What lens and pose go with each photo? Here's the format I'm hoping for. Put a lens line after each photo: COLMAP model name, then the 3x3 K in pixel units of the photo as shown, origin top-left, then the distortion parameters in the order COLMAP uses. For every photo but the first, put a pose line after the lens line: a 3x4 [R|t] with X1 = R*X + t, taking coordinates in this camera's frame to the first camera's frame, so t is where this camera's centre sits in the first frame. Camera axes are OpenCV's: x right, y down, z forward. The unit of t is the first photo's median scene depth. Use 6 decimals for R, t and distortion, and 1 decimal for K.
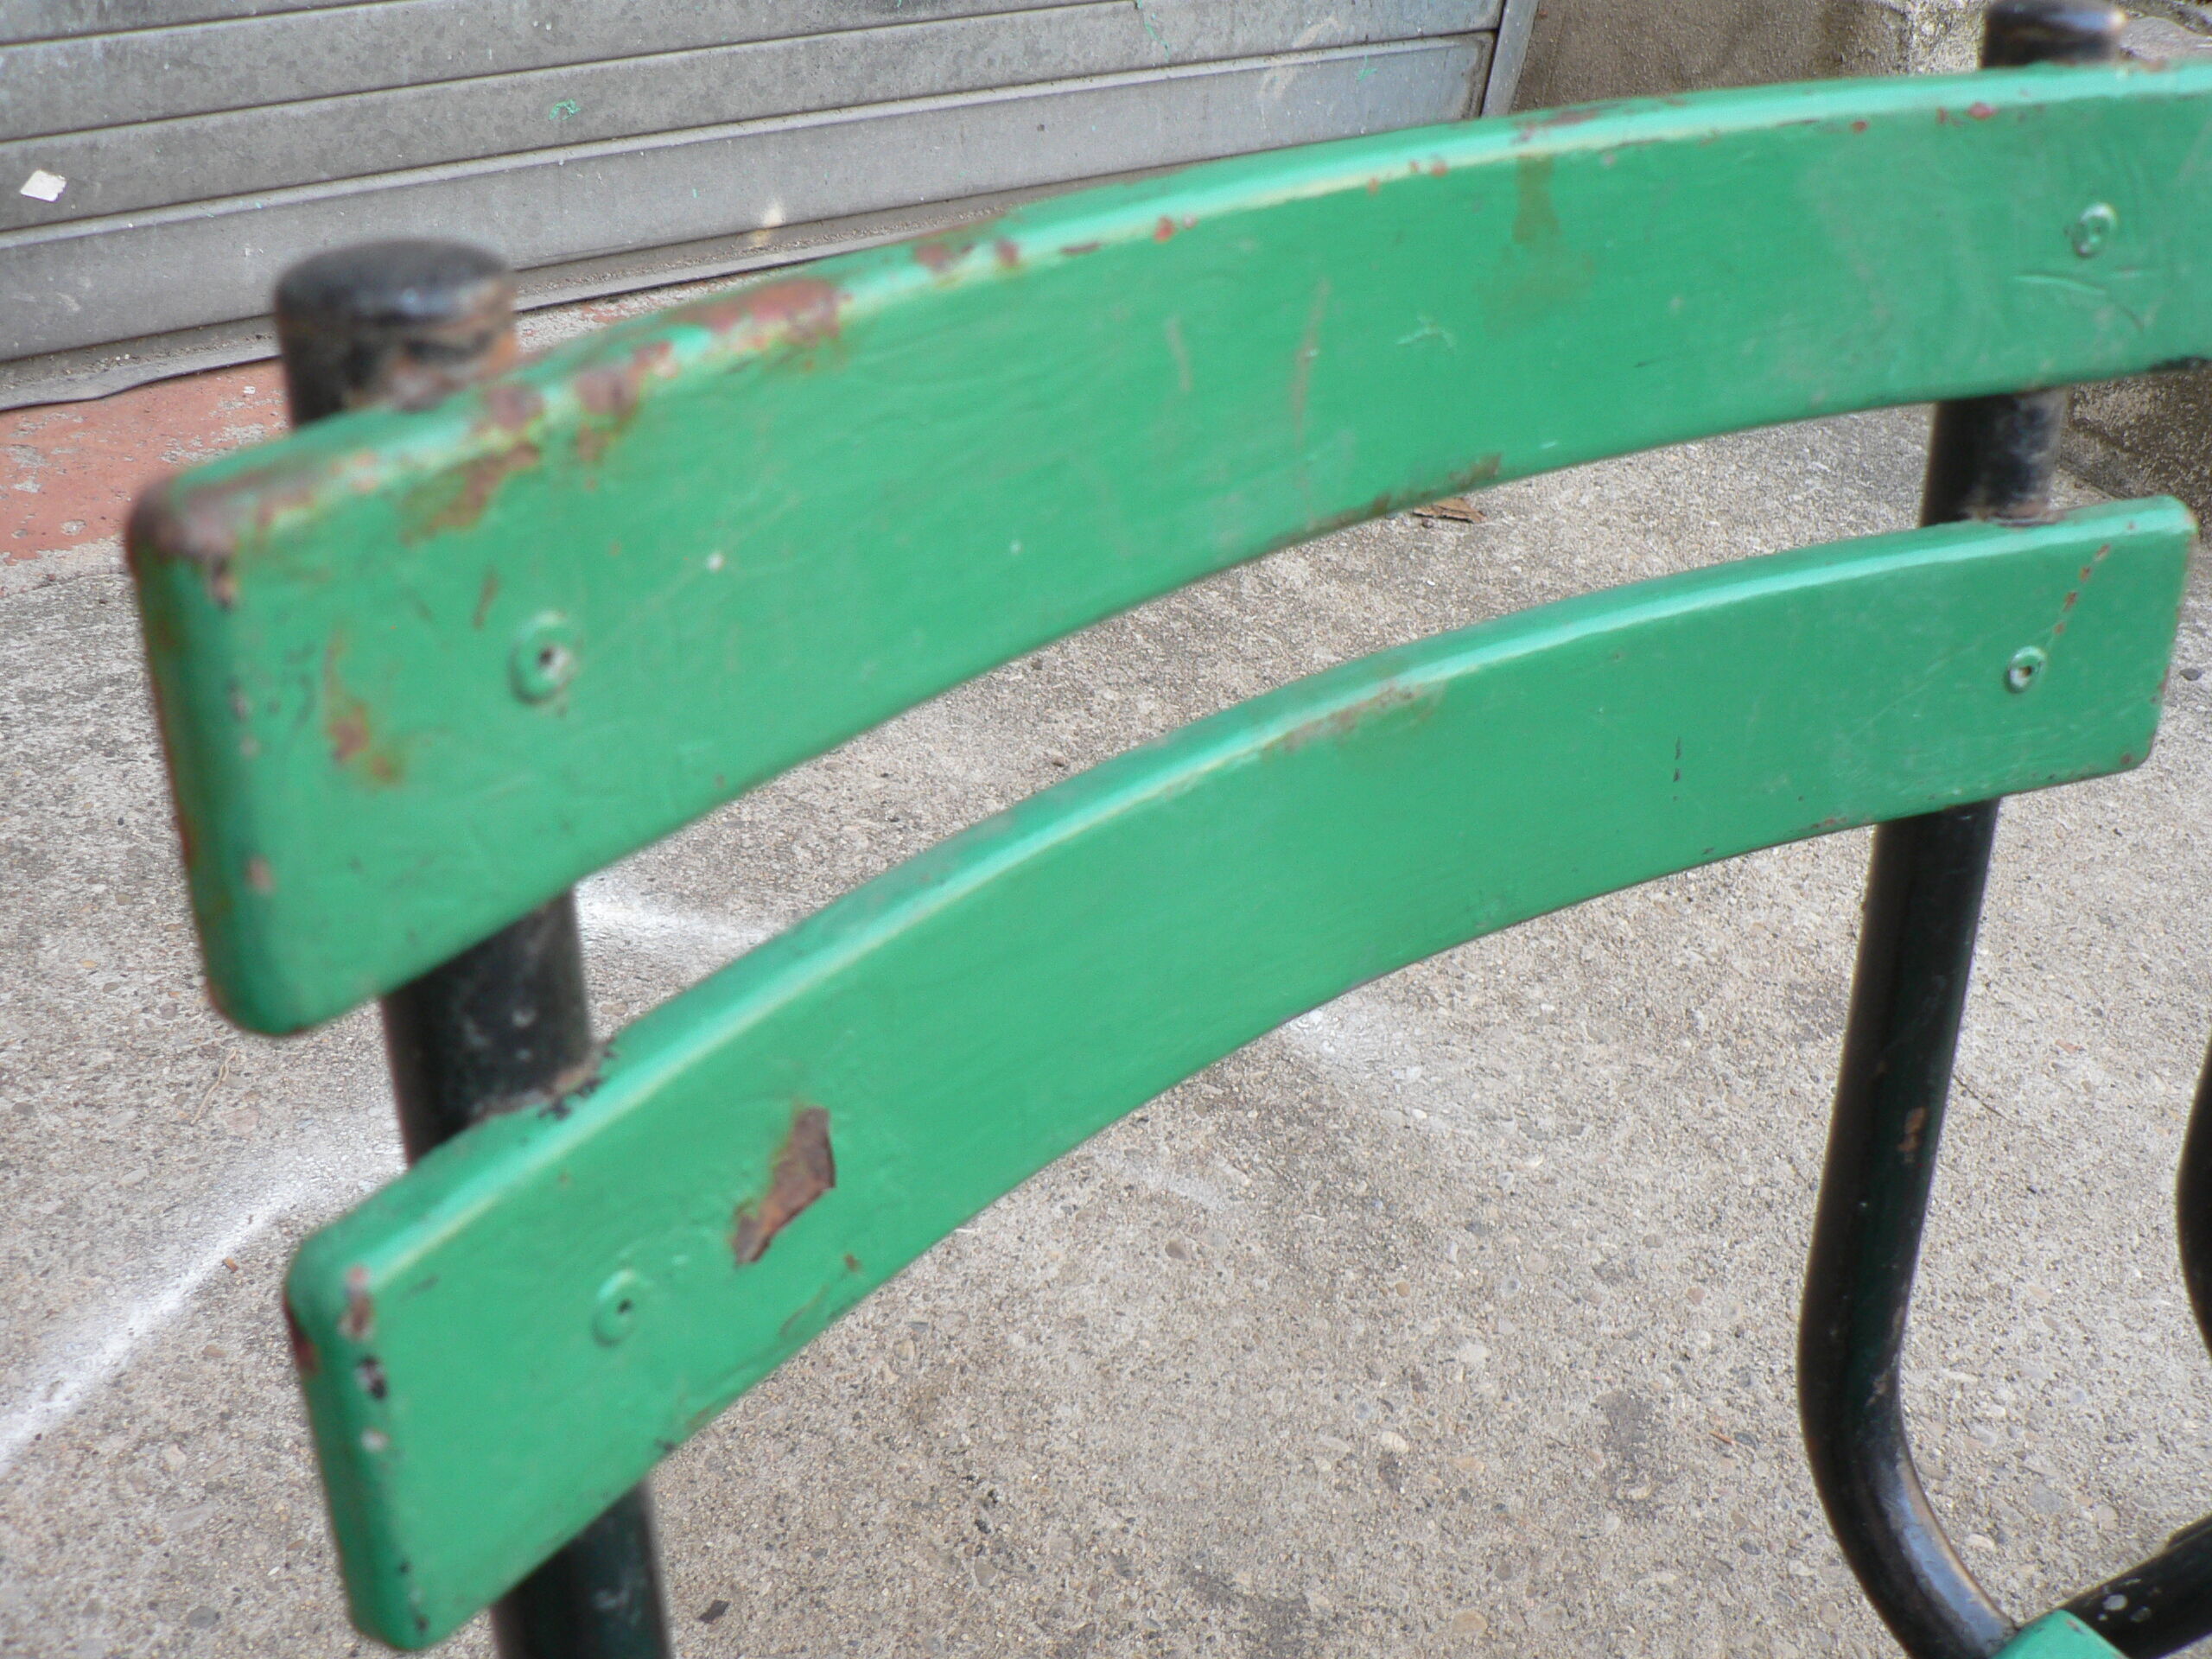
lens RADIAL K [[2415.1, 0, 1092.5], [0, 2415.1, 821.3], [0, 0, 1]] dist [-0.194044, 0.224439]
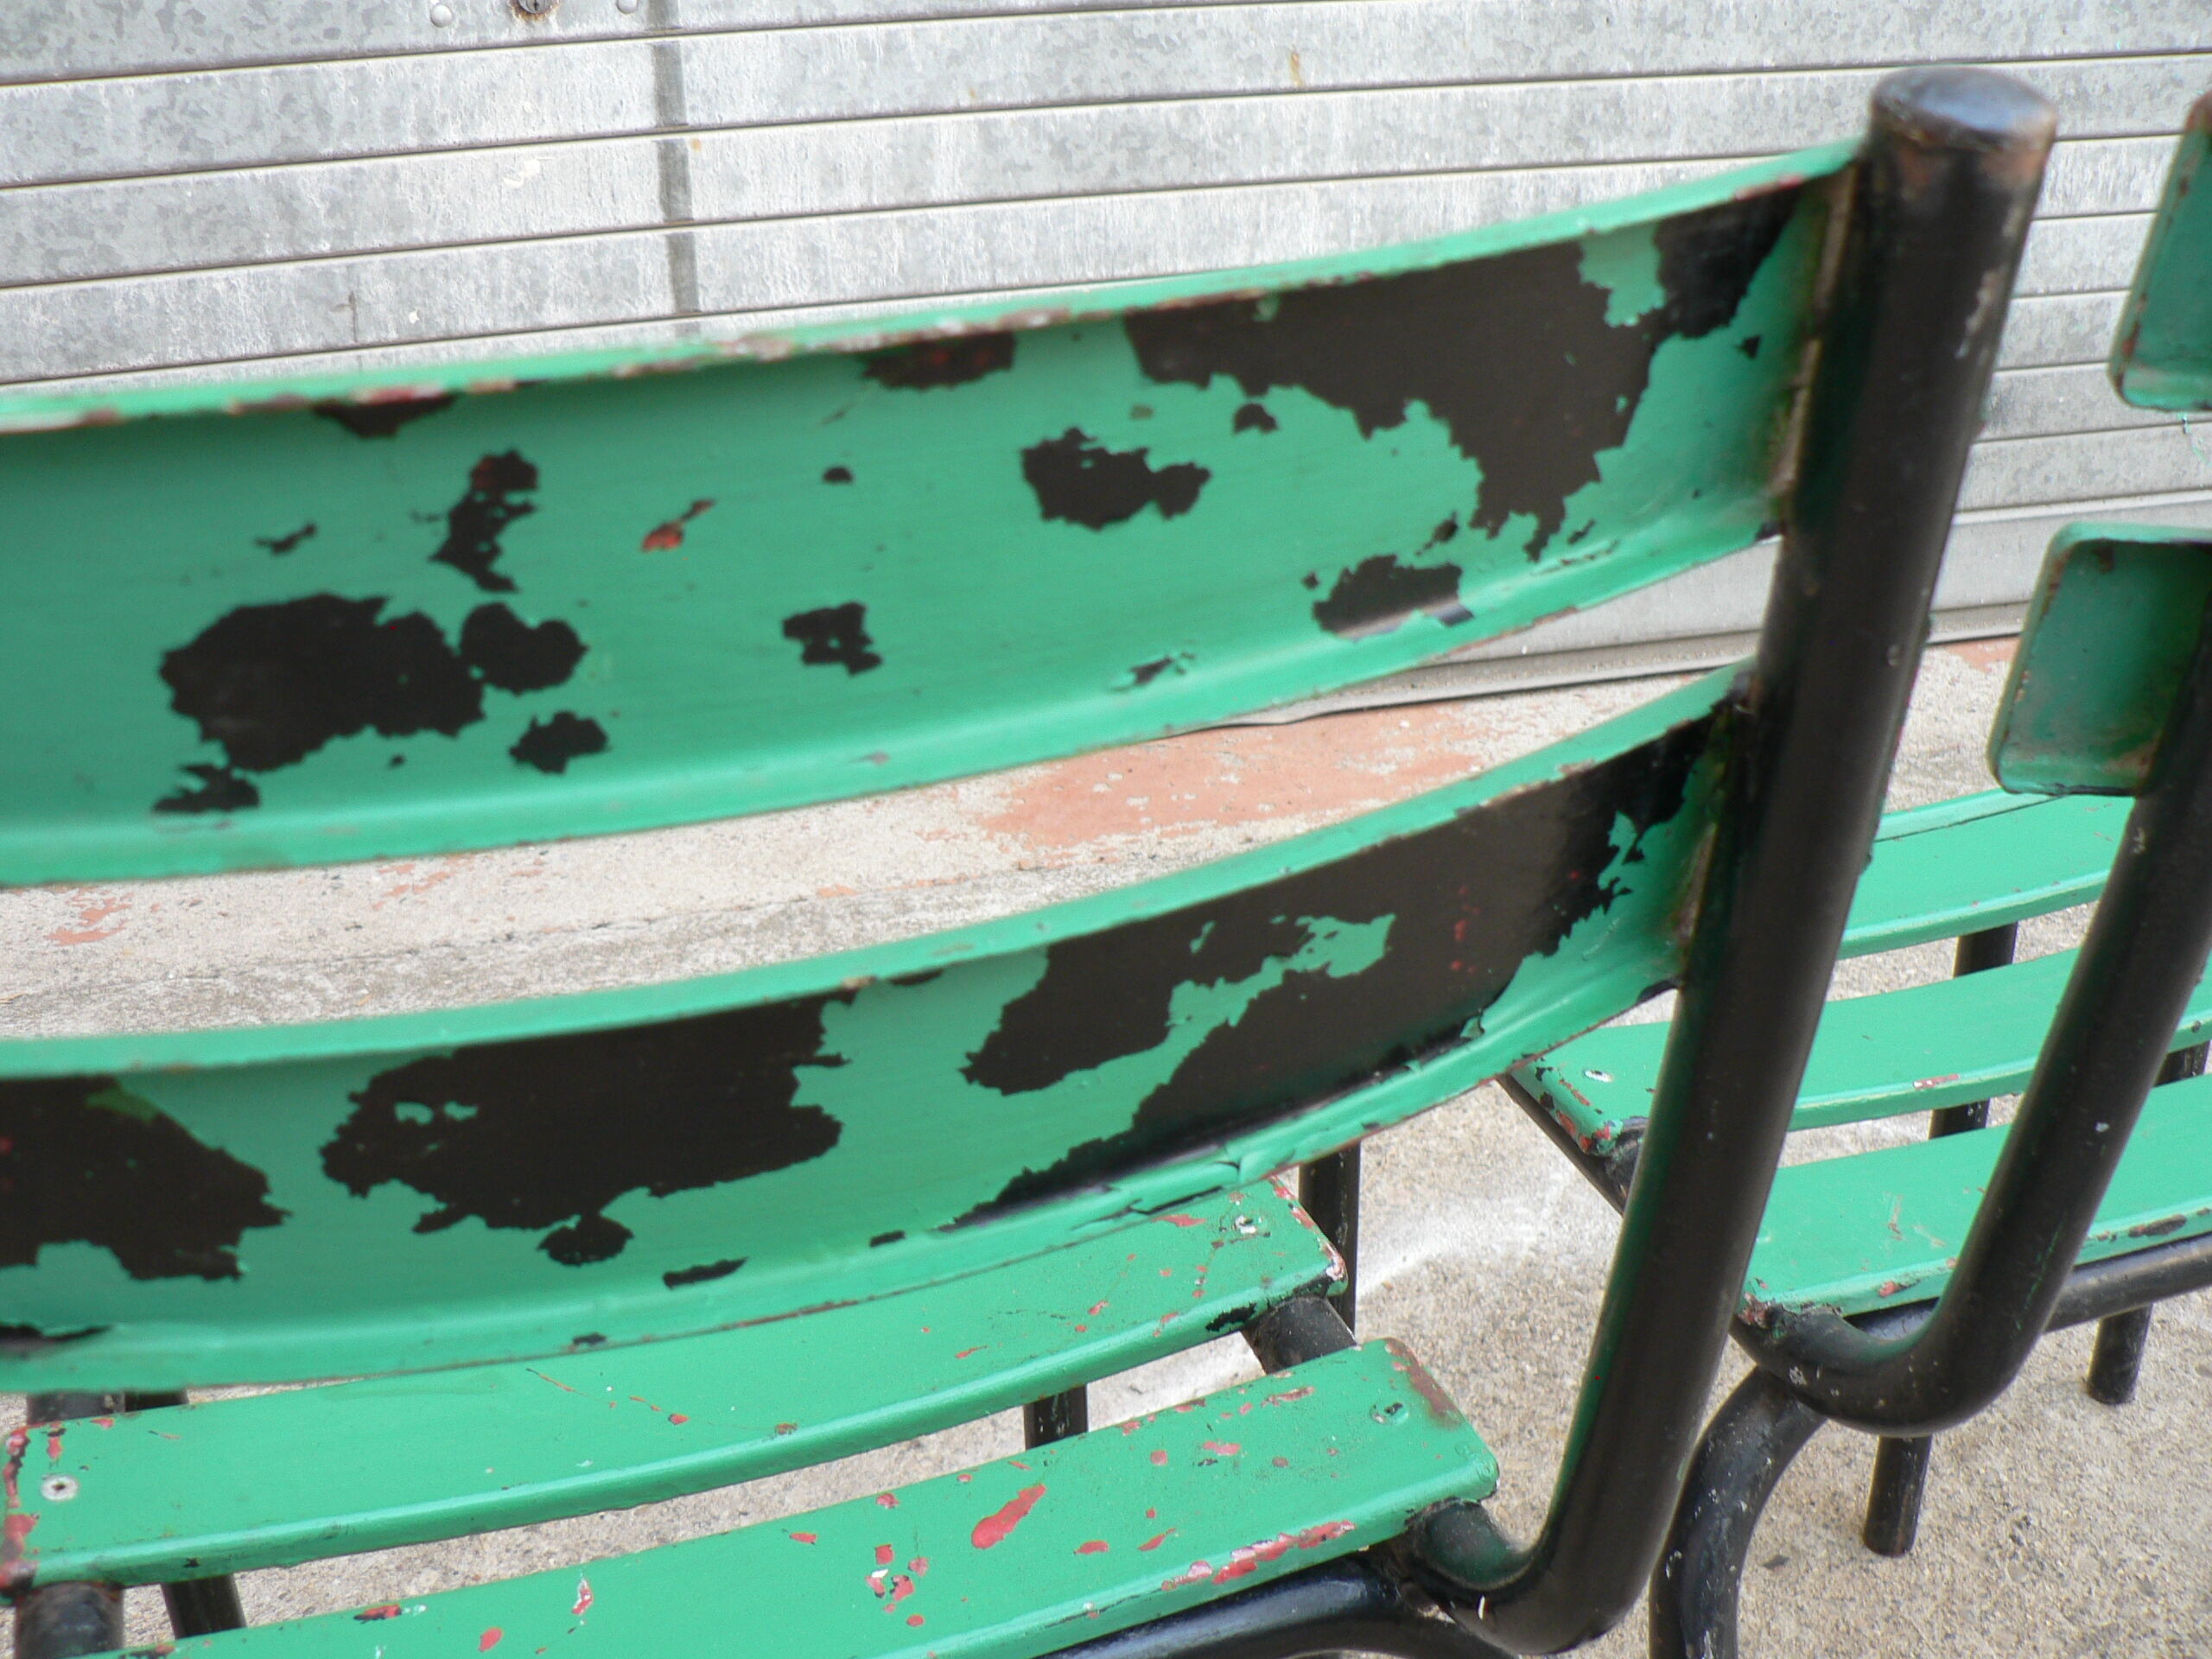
lens RADIAL K [[2415.1, 0, 1092.5], [0, 2415.1, 821.3], [0, 0, 1]] dist [-0.194044, 0.224439]
pose [[0.912448, 0.012577, -0.408999, 0.002003], [-0.110998, 0.969659, -0.217811, 0.238340], [0.393850, 0.244139, 0.886159, -0.228269]]
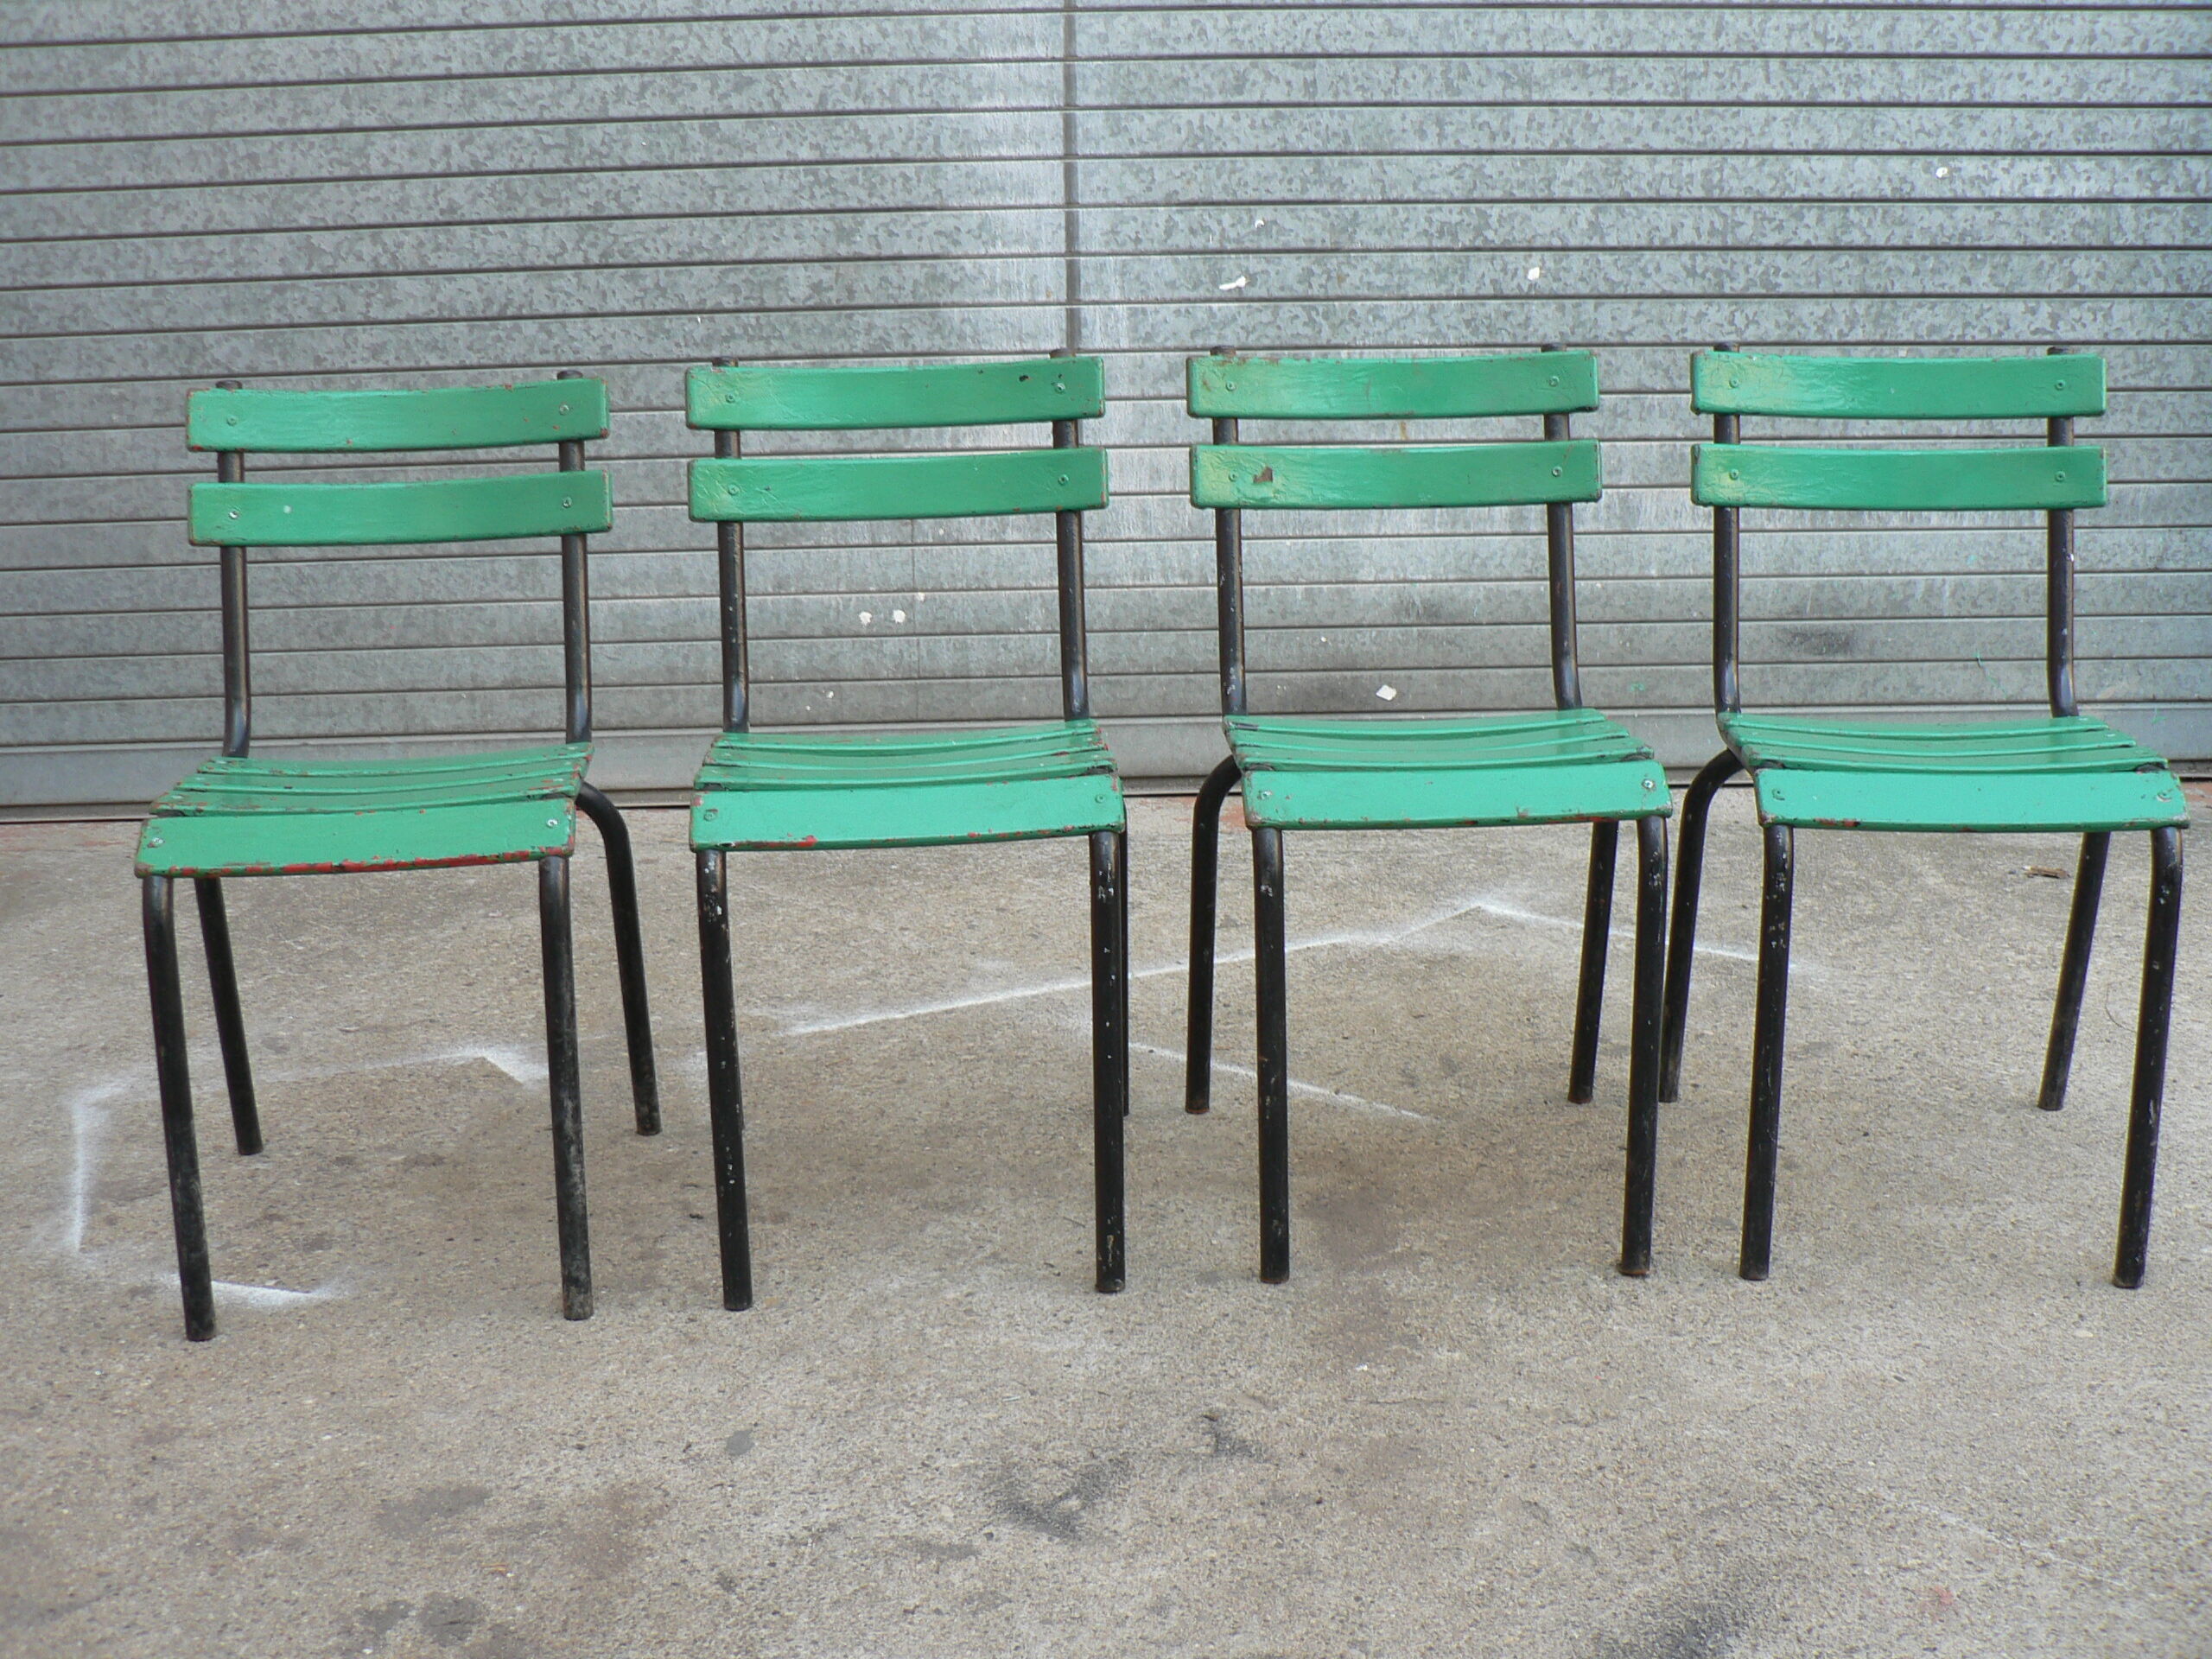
lens RADIAL K [[2428.2, 0, 1080.7], [0, 2428.2, 792.1], [0, 0, 1]] dist [-0.186819, 0.204361]
pose [[0.789426, -0.012863, -0.613711, 1.105711], [-0.261310, 0.897627, -0.354942, 1.059448], [0.555449, 0.440569, 0.705248, -1.147844]]
